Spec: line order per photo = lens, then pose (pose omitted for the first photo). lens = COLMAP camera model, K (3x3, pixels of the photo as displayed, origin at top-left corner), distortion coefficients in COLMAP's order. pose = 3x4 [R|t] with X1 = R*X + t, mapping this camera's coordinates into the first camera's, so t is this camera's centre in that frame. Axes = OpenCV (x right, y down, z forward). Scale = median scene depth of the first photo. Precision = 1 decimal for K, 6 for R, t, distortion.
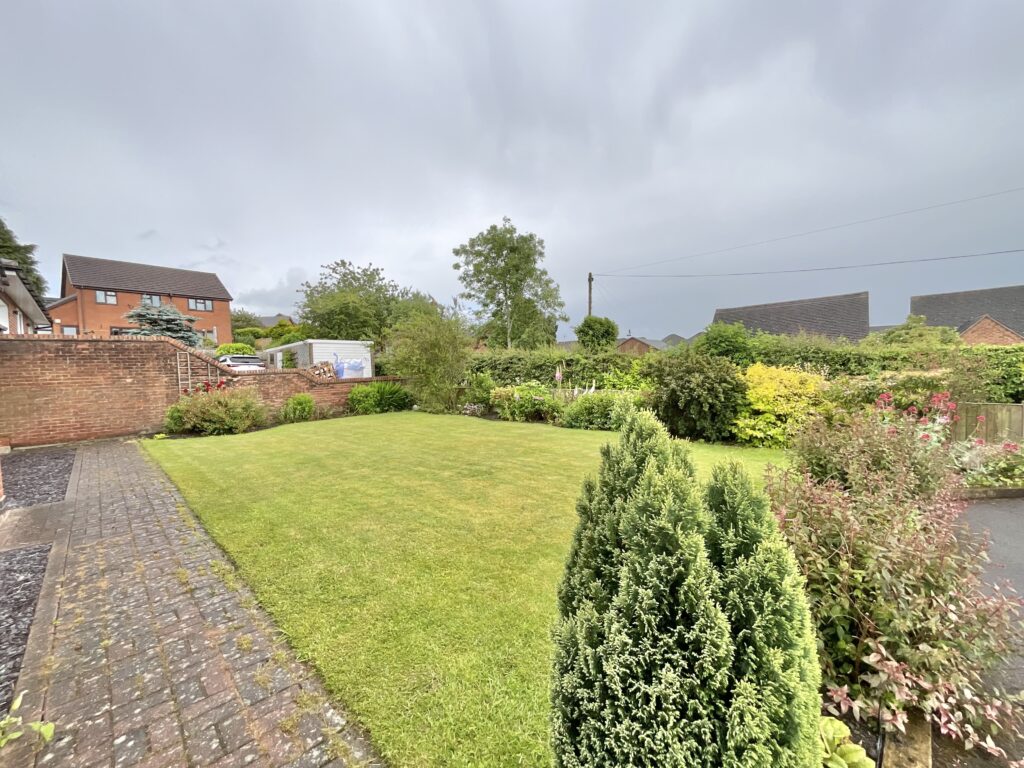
lens RADIAL K [[416.7, 0, 514.5], [0, 416.7, 389.2], [0, 0, 1]] dist [-0.002061, -0.000844]
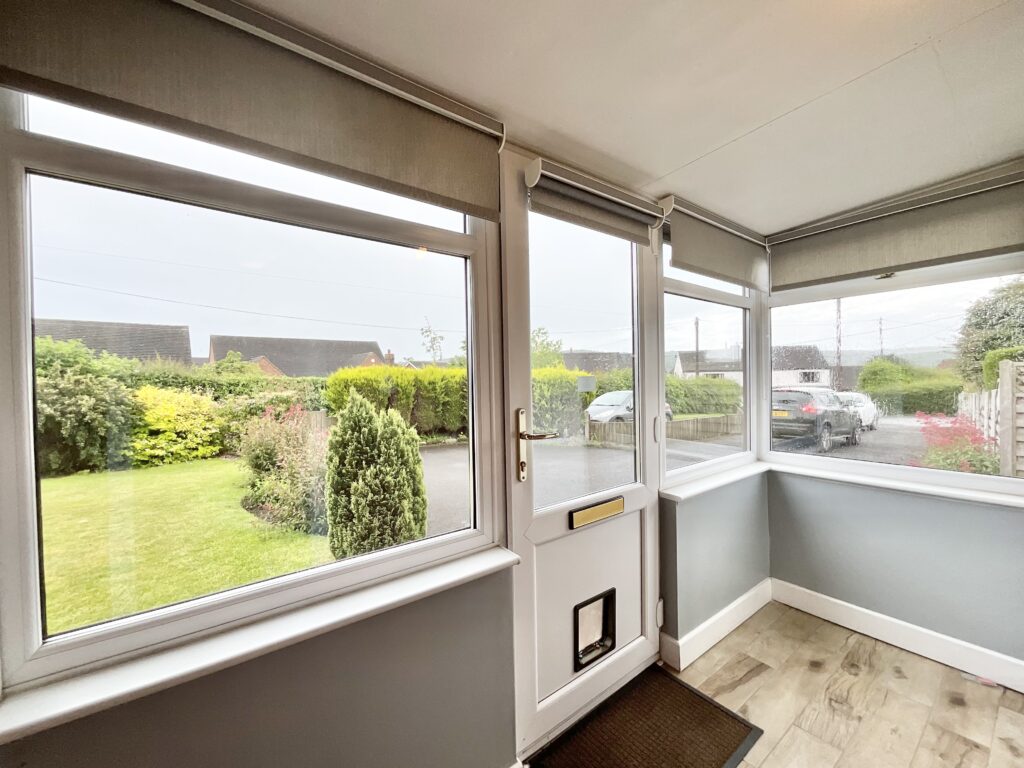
lens RADIAL K [[416.7, 0, 513.3], [0, 416.7, 386.8], [0, 0, 1]] dist [-0.002061, -0.000844]
pose [[0.138547, 0.016690, 0.990215, -0.208662], [0.057475, 0.998037, -0.024864, 0.011857], [-0.988687, 0.060358, 0.137316, -0.025783]]
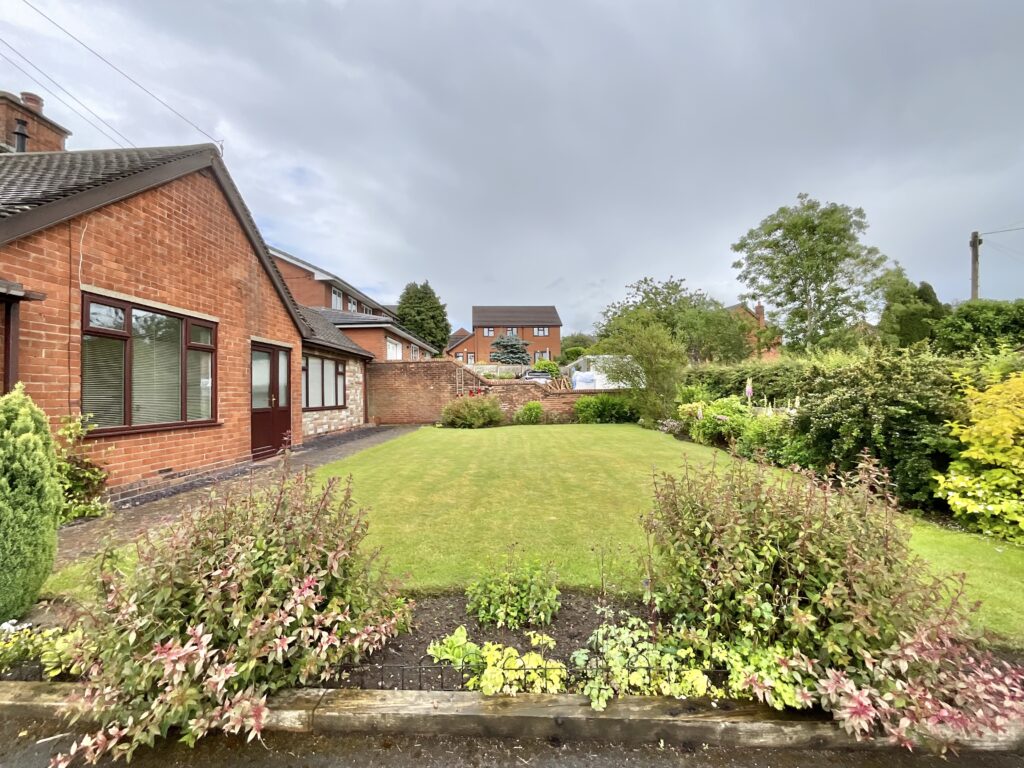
lens RADIAL K [[416.7, 0, 509.7], [0, 416.7, 383.4], [0, 0, 1]] dist [-0.002061, -0.000844]
pose [[0.689931, 0.008046, -0.723830, 0.346143], [-0.041832, 0.998710, -0.028772, -0.003666], [0.722665, 0.050130, 0.689378, 0.142366]]
